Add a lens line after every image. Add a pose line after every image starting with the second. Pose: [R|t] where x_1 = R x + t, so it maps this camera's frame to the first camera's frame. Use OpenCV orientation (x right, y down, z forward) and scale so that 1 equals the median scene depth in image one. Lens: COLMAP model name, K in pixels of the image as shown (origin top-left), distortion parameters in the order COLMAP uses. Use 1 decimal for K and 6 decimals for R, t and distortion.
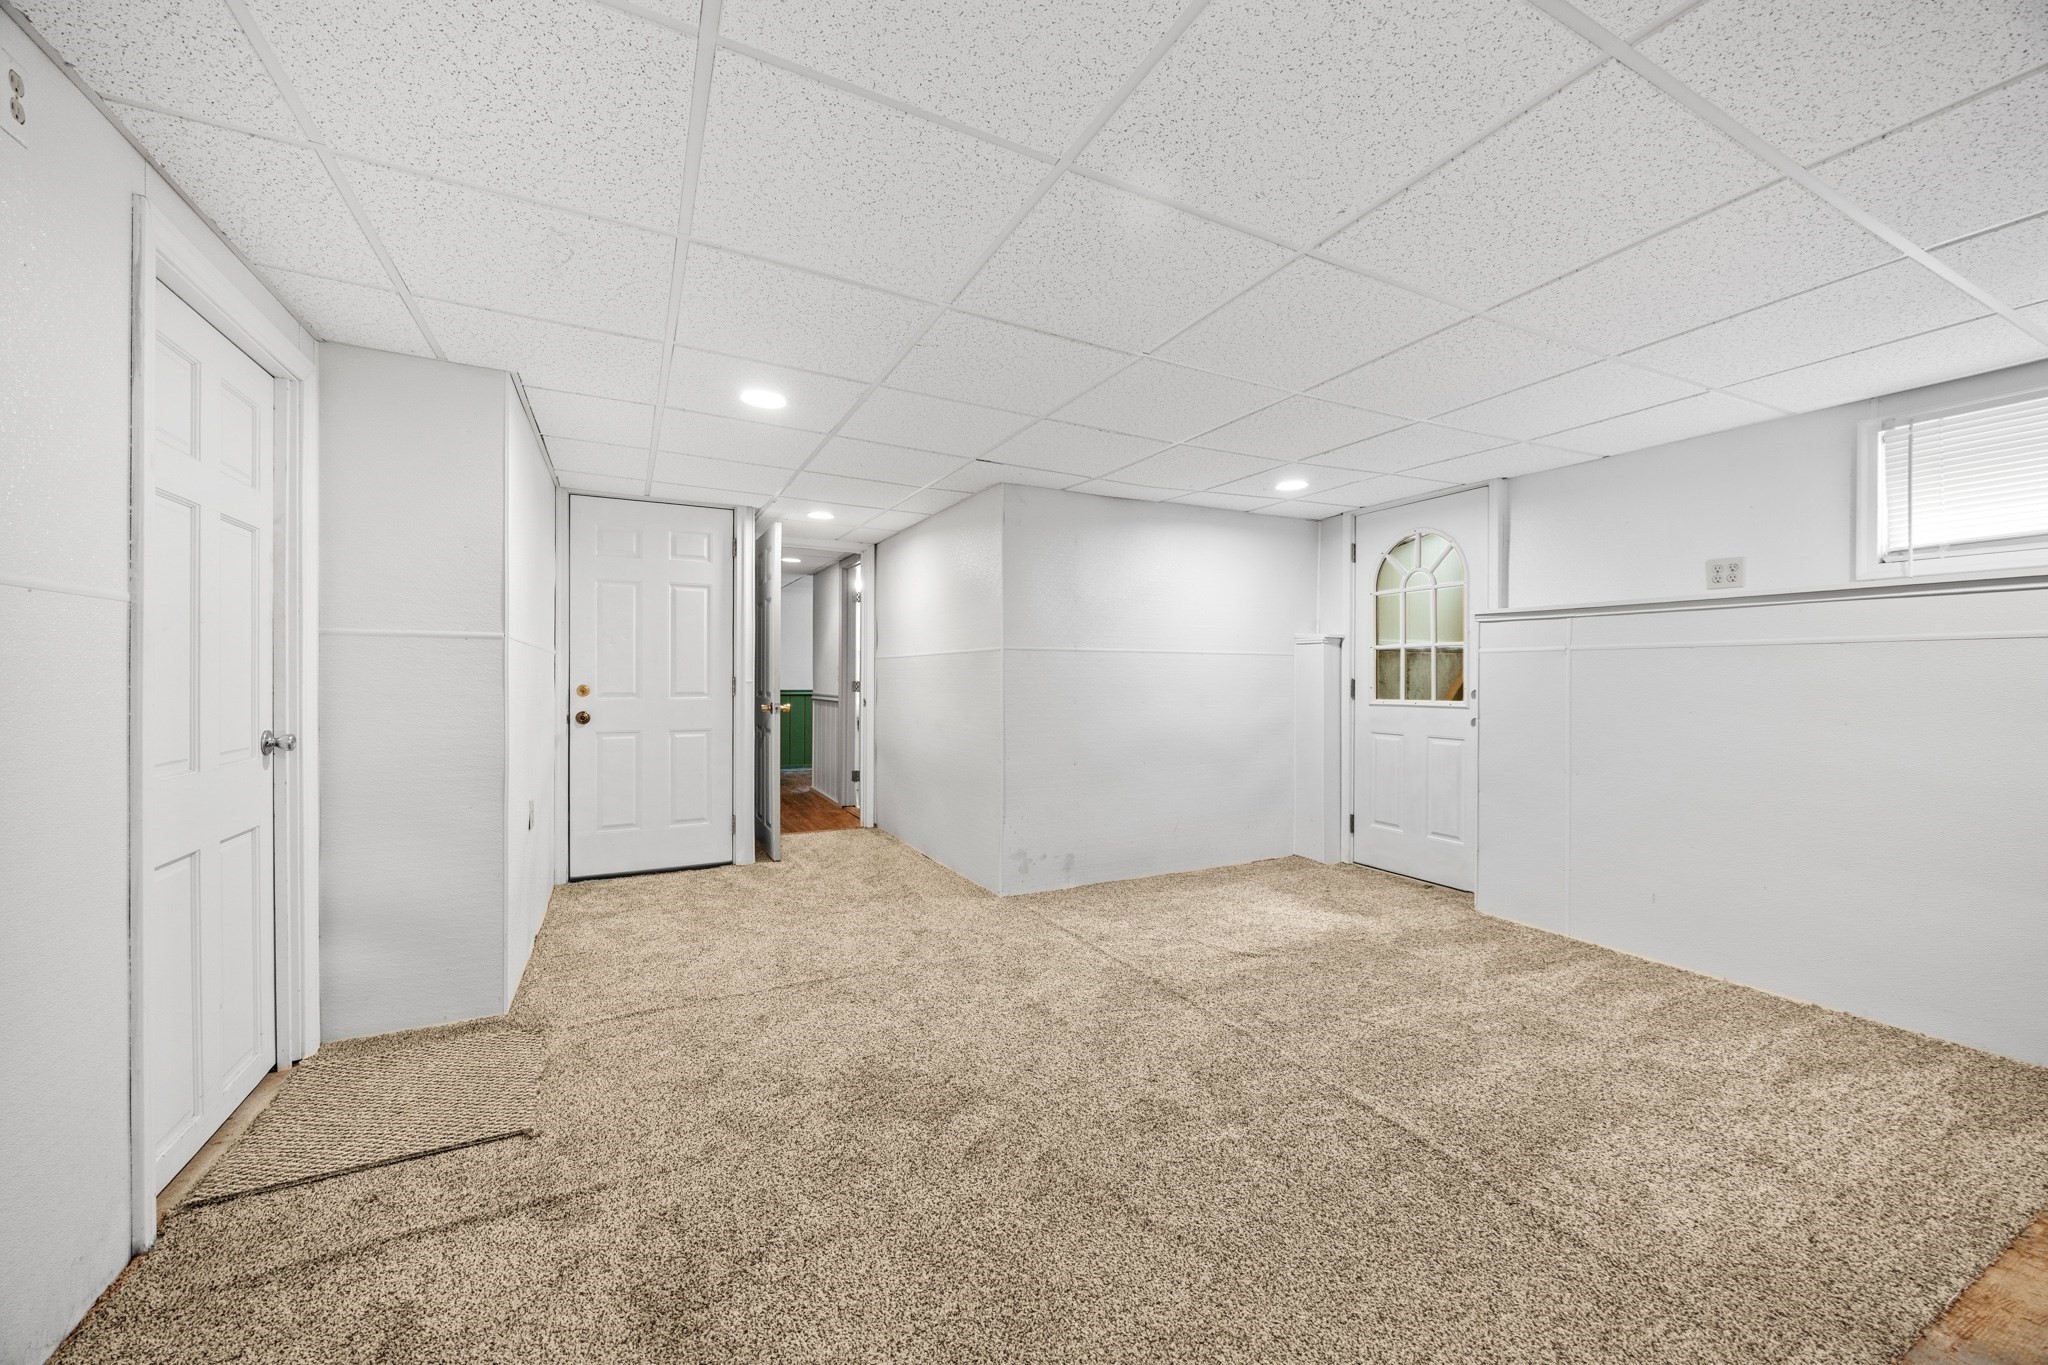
lens RADIAL K [[785.8, 0, 1033.8], [0, 785.8, 684.2], [0, 0, 1]] dist [-0.001286, -0.000303]
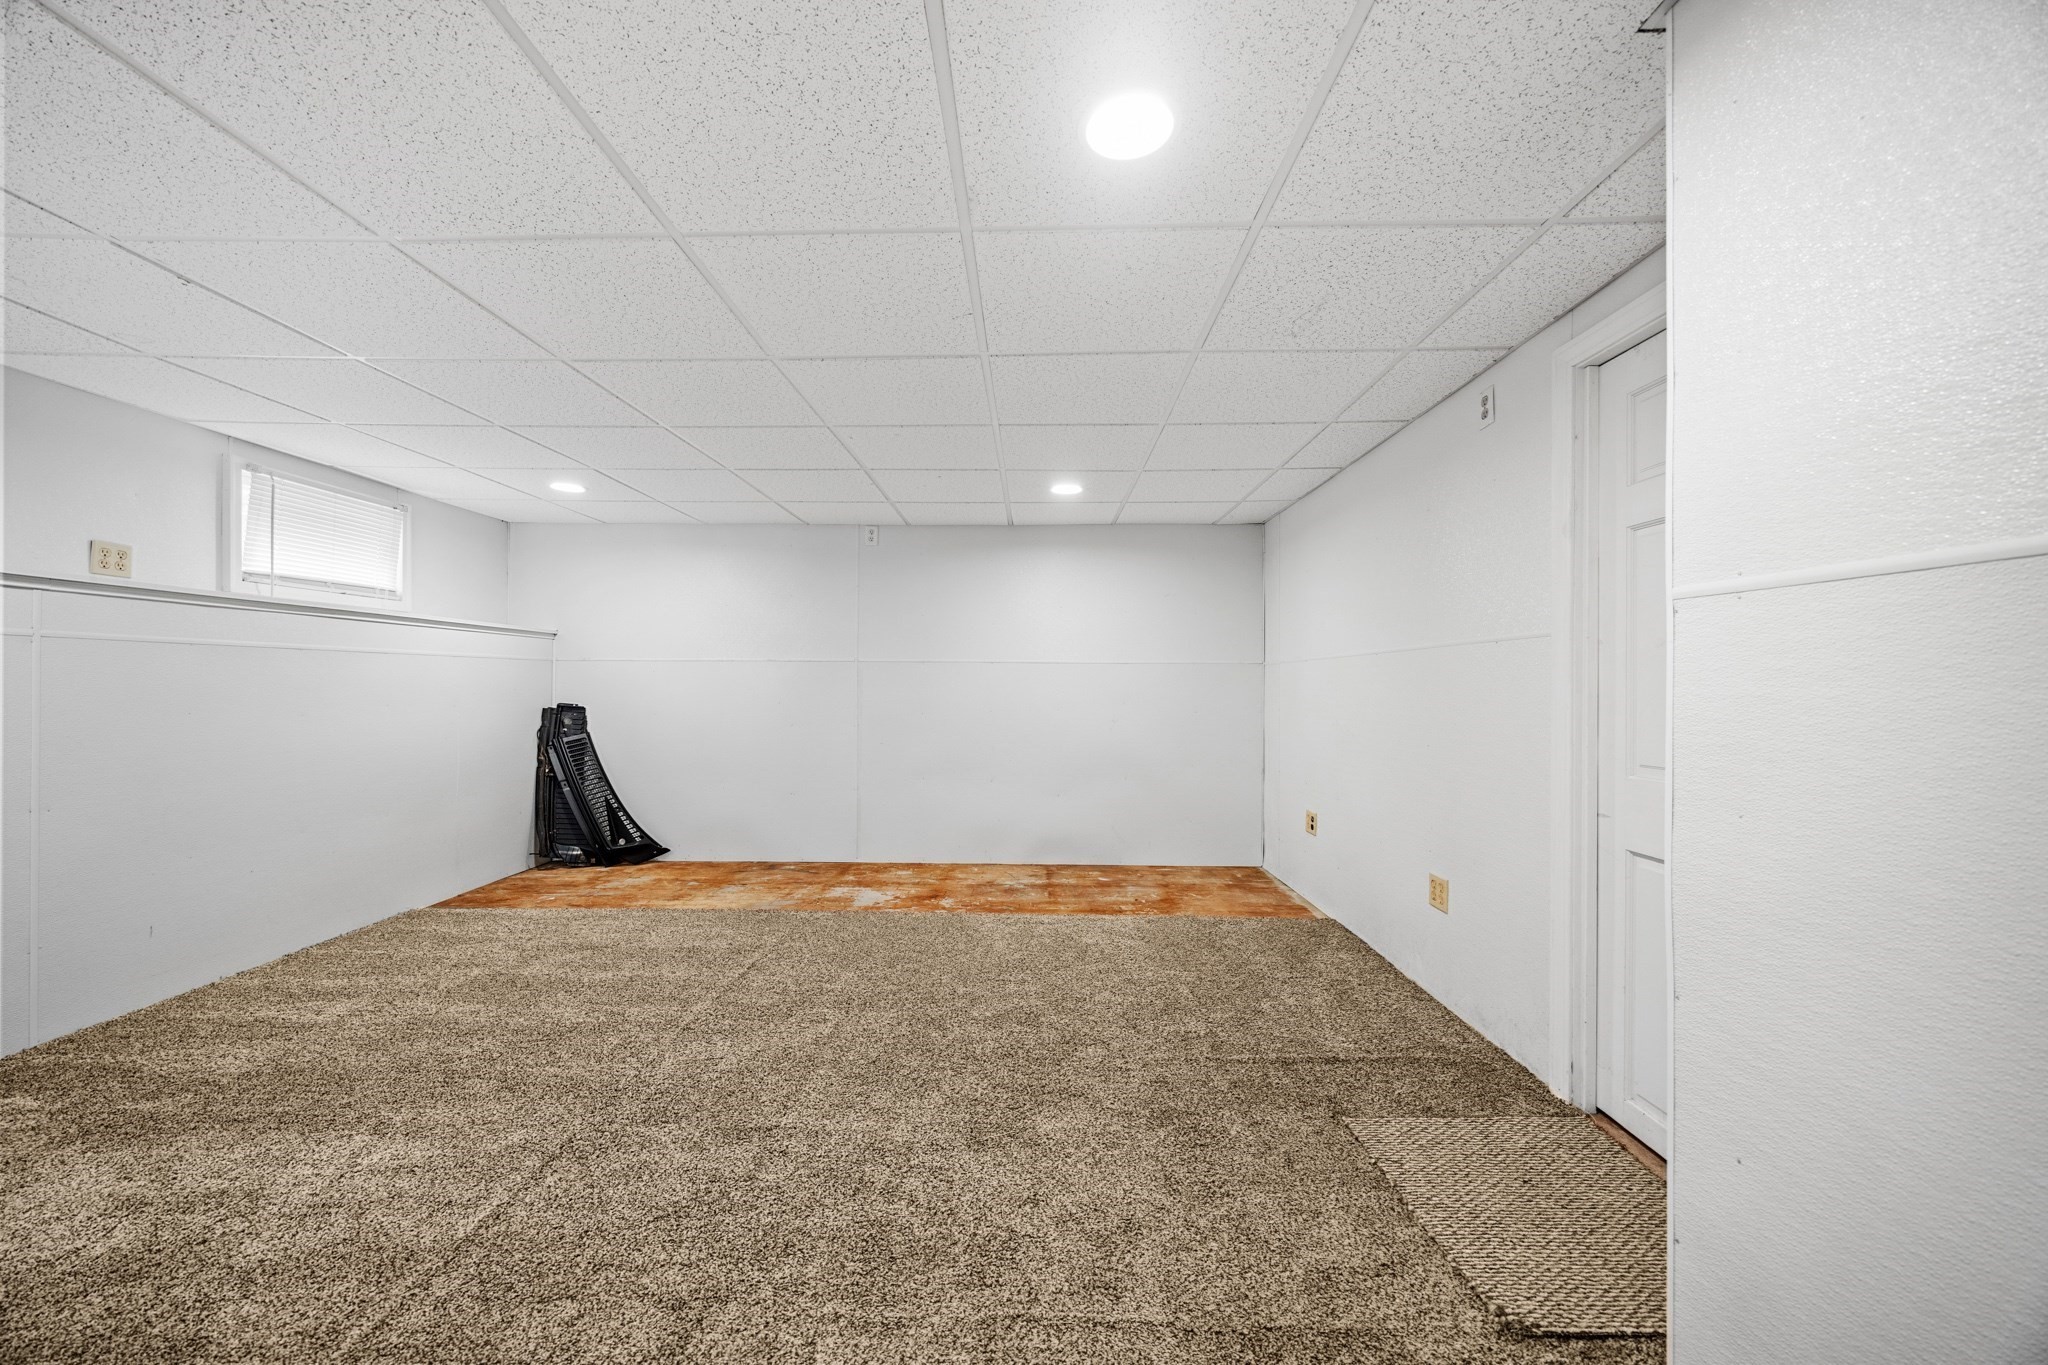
lens RADIAL K [[785.8, 0, 1027.7], [0, 785.8, 679.6], [0, 0, 1]] dist [-0.001286, -0.000303]
pose [[-0.883363, -0.003173, 0.468678, -0.504981], [-0.001855, 0.999993, 0.003274, -0.009524], [-0.468685, 0.002023, -0.883363, 1.424457]]
